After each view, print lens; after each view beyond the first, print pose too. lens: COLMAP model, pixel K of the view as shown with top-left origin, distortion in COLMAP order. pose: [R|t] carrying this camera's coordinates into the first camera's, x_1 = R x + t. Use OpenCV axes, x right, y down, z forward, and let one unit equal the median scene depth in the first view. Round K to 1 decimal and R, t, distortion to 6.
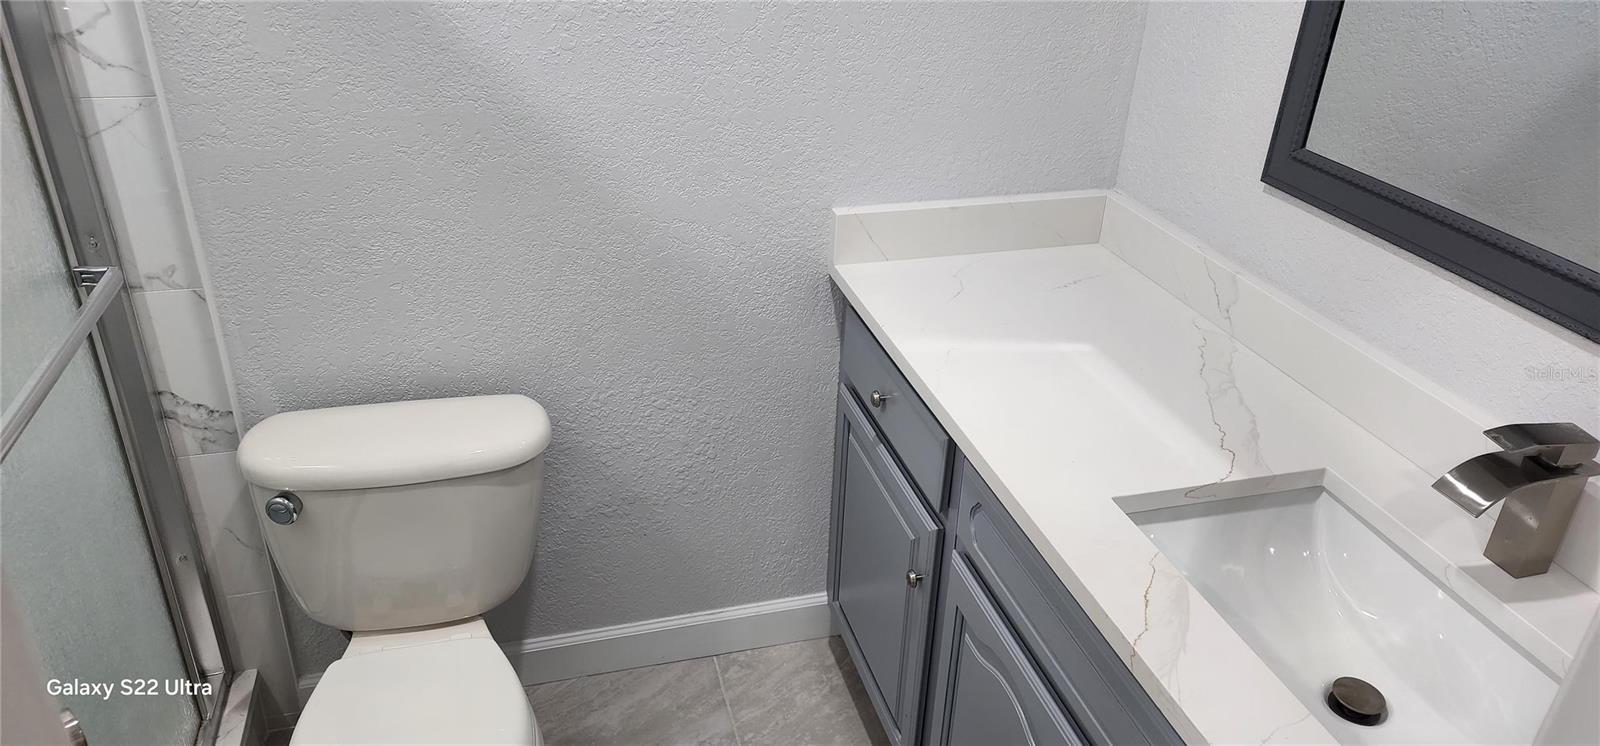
lens RADIAL K [[1072.7, 0, 784.9], [0, 1072.7, 365.6], [0, 0, 1]] dist [0.102979, -0.085719]
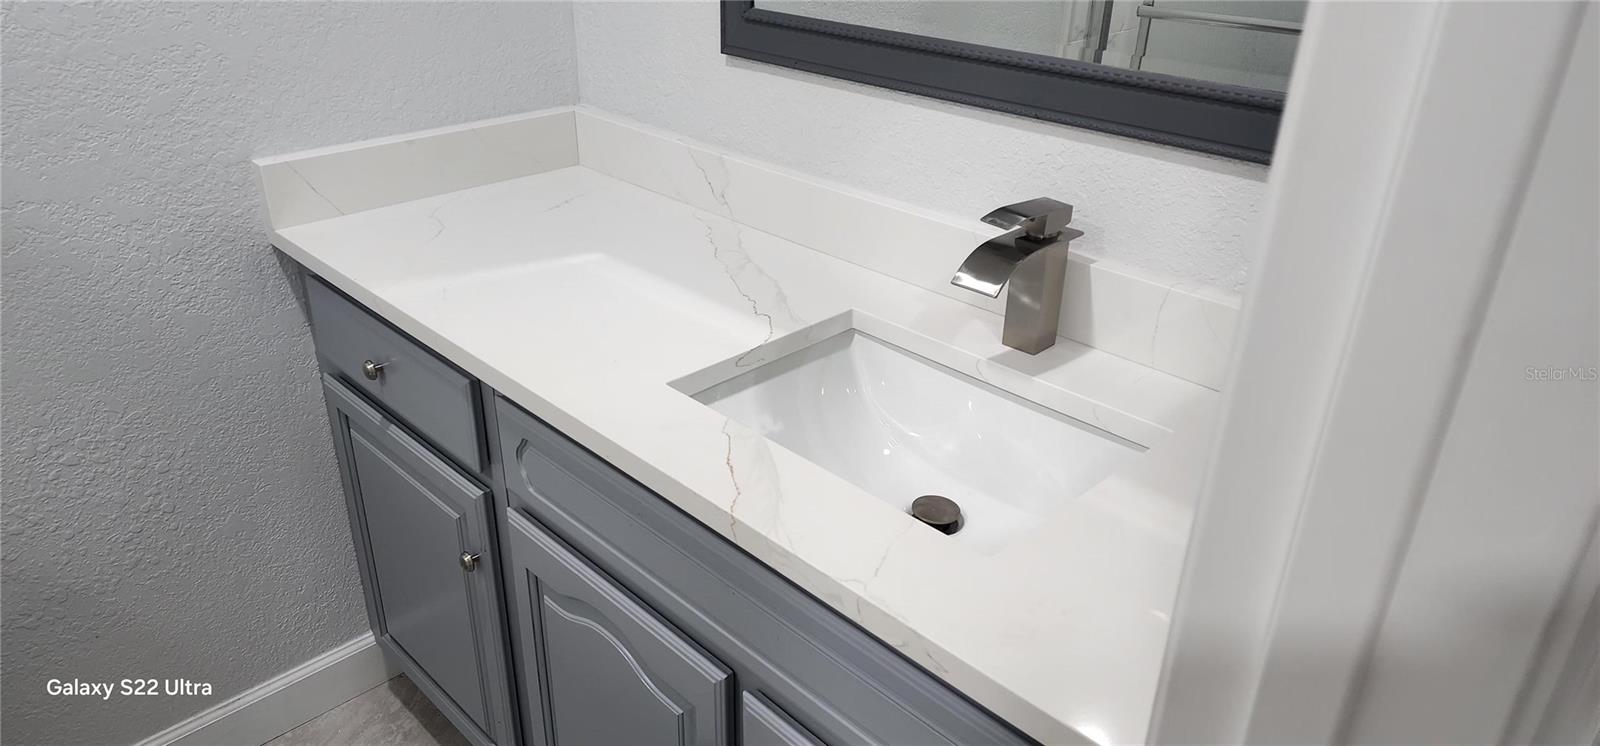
lens RADIAL K [[1072.7, 0, 784.9], [0, 1072.7, 365.6], [0, 0, 1]] dist [0.102979, -0.085719]
pose [[0.874639, -0.233090, 0.425060, 0.010431], [0.235795, 0.970661, 0.047088, 0.069959], [-0.423565, 0.059042, 0.903940, 0.121718]]
